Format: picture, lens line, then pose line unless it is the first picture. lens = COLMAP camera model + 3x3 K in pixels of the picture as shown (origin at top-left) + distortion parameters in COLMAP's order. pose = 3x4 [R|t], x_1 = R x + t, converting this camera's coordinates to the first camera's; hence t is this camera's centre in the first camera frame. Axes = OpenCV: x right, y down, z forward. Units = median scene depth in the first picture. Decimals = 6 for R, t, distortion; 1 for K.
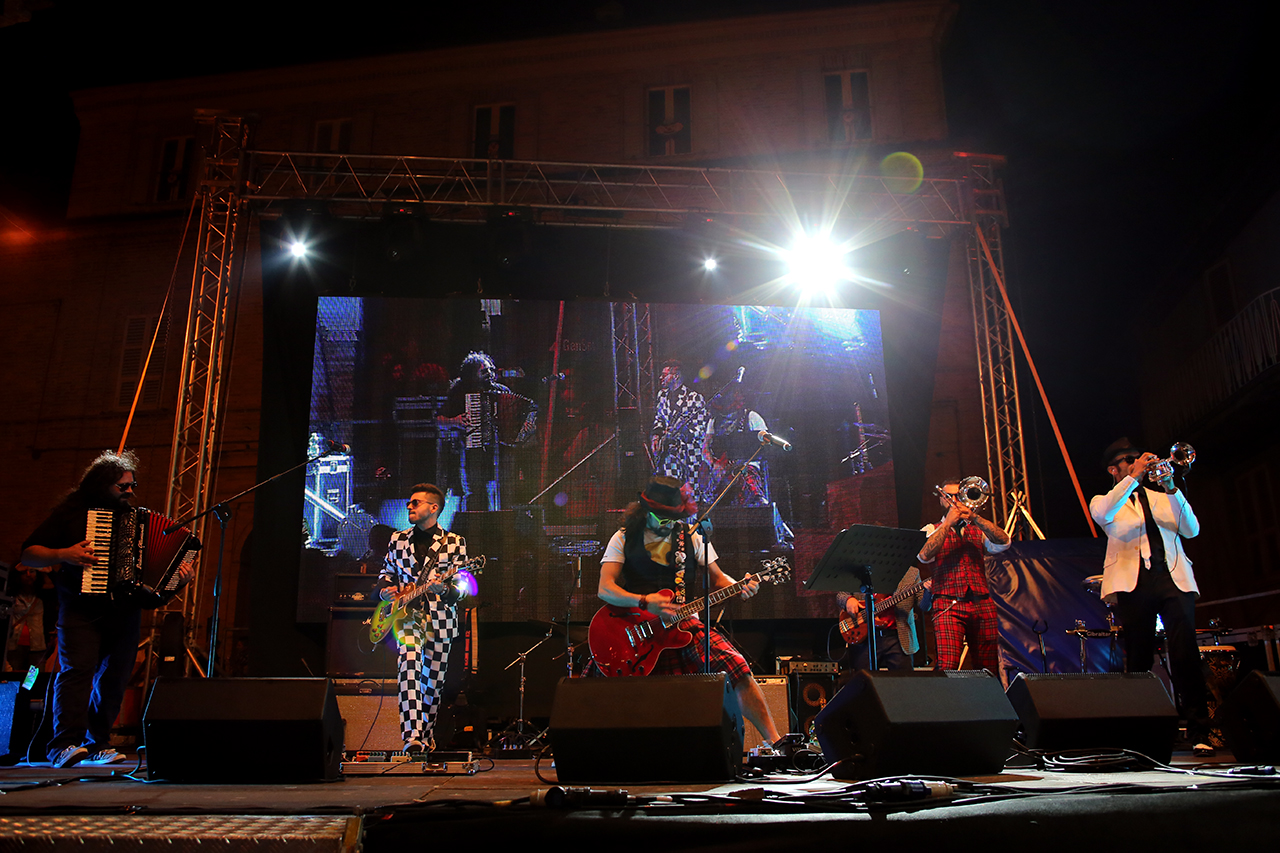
lens RADIAL K [[986.7, 0, 613.7], [0, 986.7, 444.2], [0, 0, 1]] dist [-0.085902, 0.070540]
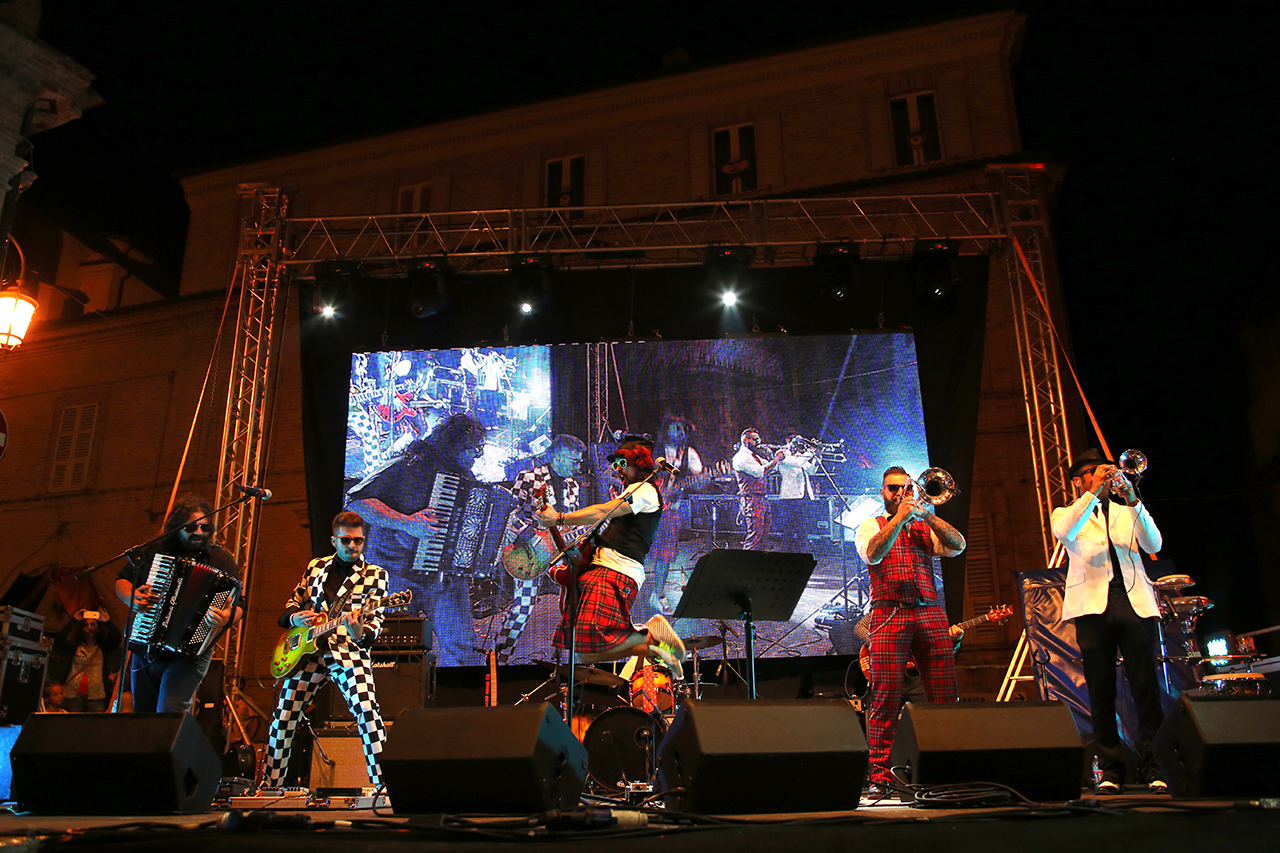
lens RADIAL K [[986.7, 0, 613.7], [0, 986.7, 444.2], [0, 0, 1]] dist [-0.085902, 0.070540]
pose [[0.990122, -0.047669, -0.131858, 0.105641], [0.041503, 0.997930, -0.049117, 0.008592], [0.133926, 0.043159, 0.990051, 0.010193]]
